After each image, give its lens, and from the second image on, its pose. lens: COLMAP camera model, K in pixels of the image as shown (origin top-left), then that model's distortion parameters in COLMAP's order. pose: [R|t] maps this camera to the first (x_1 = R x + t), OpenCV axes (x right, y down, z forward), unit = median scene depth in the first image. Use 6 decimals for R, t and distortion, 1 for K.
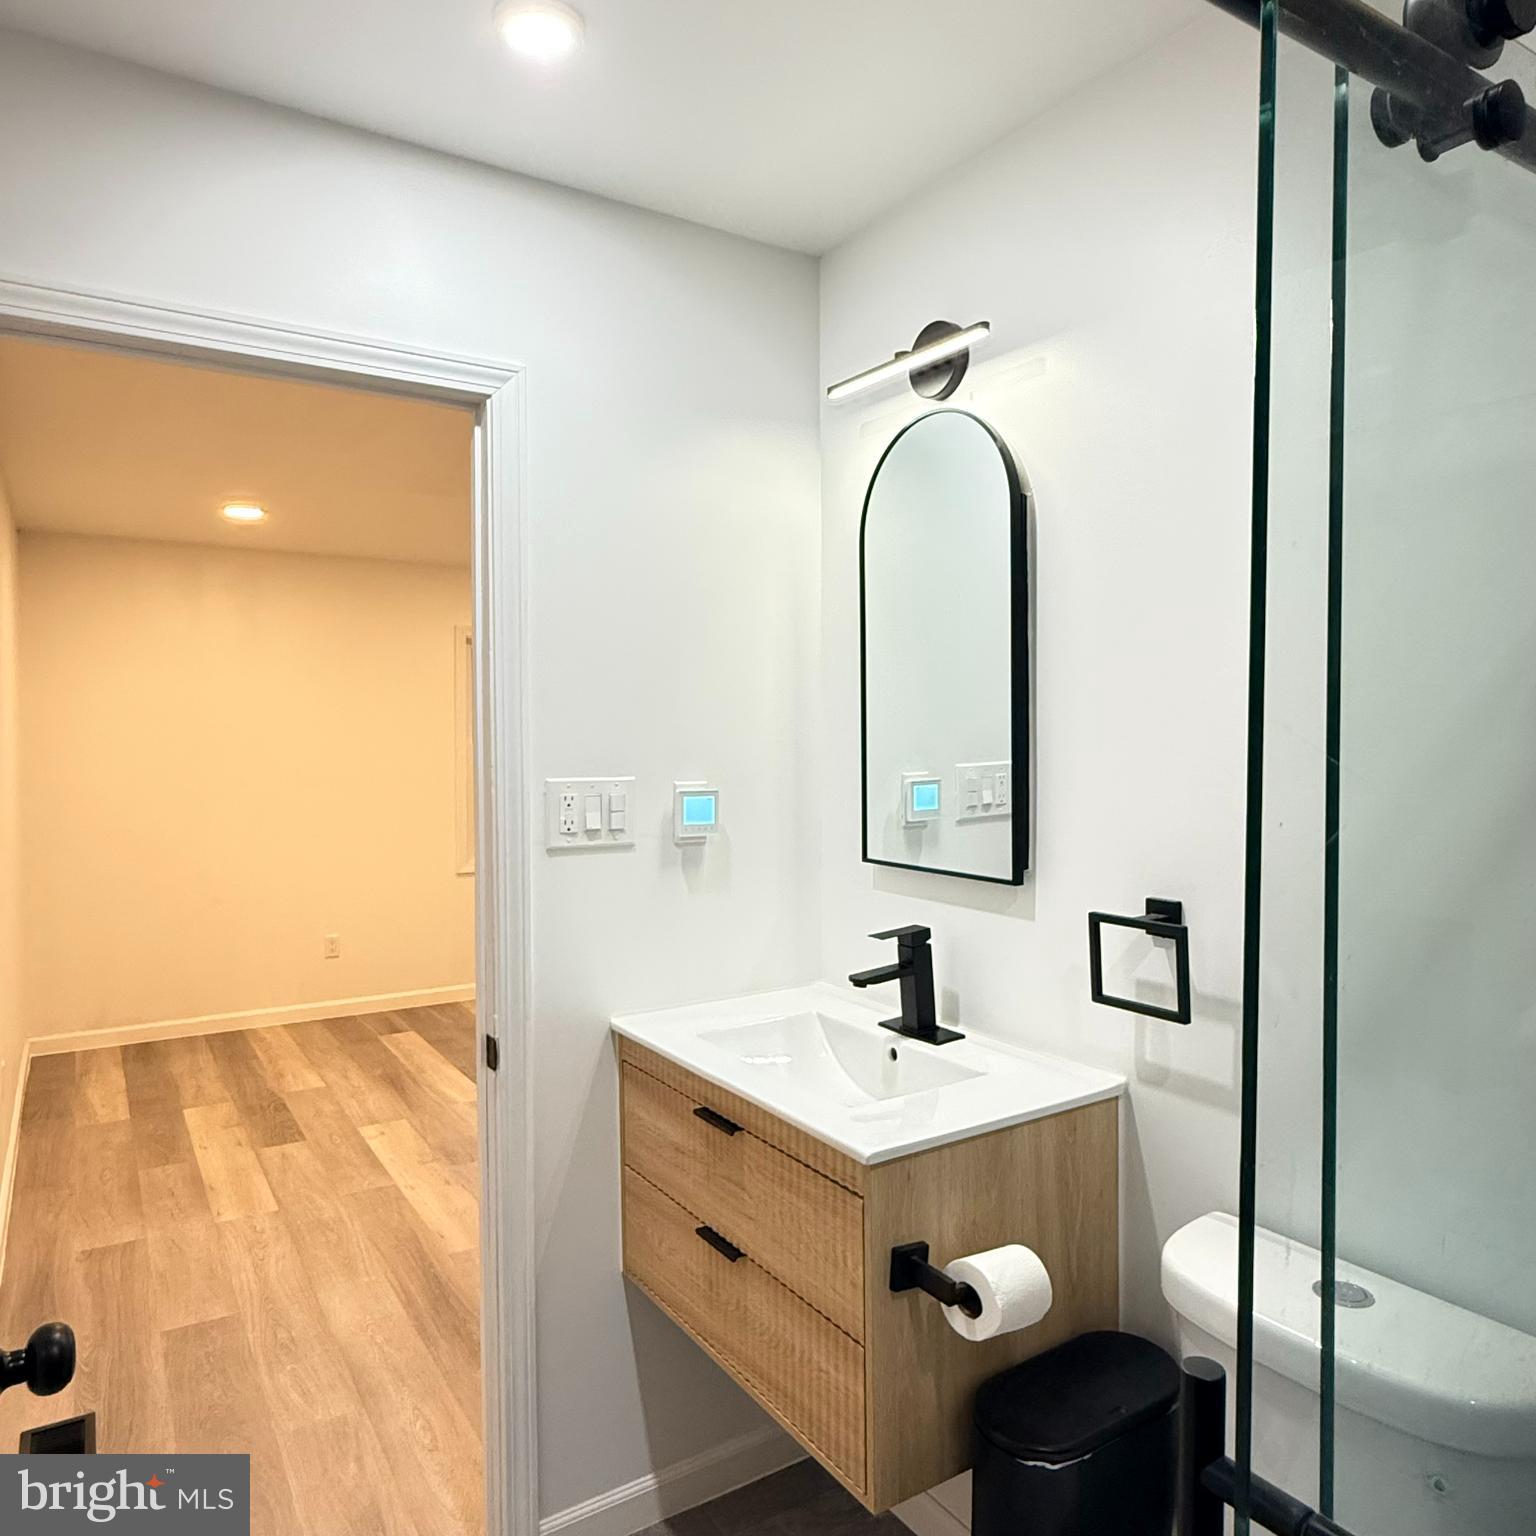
lens RADIAL K [[1108.2, 0, 765.0], [0, 1108.2, 764.4], [0, 0, 1]] dist [-0.011295, 0.004073]
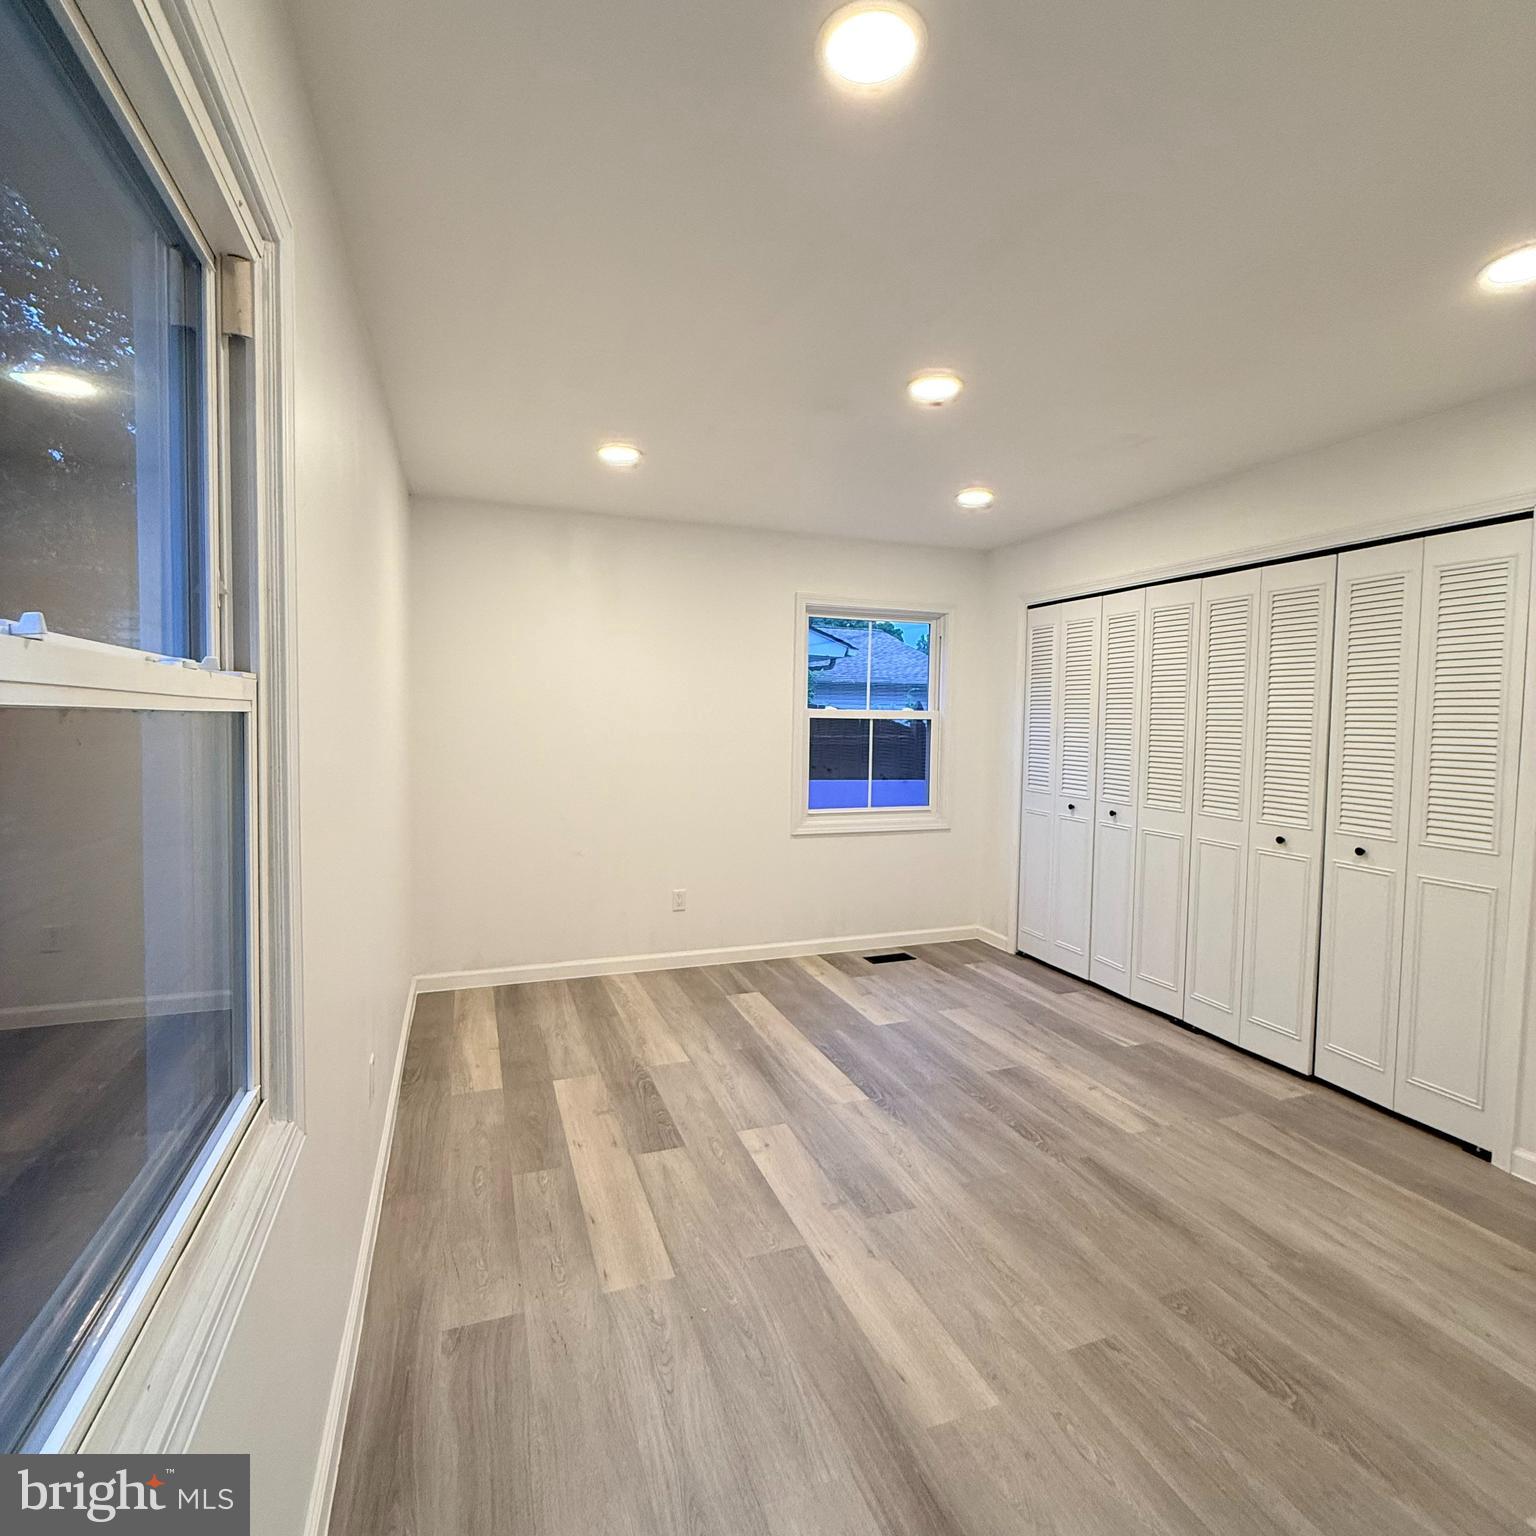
lens RADIAL K [[816.8, 0, 762.3], [0, 816.8, 763.4], [0, 0, 1]] dist [-0.000214, 0.000057]
pose [[0.978014, 0.029043, -0.206509, -0.208120], [-0.022122, 0.999116, 0.035743, 0.007259], [0.207364, -0.030389, 0.977792, 0.347345]]
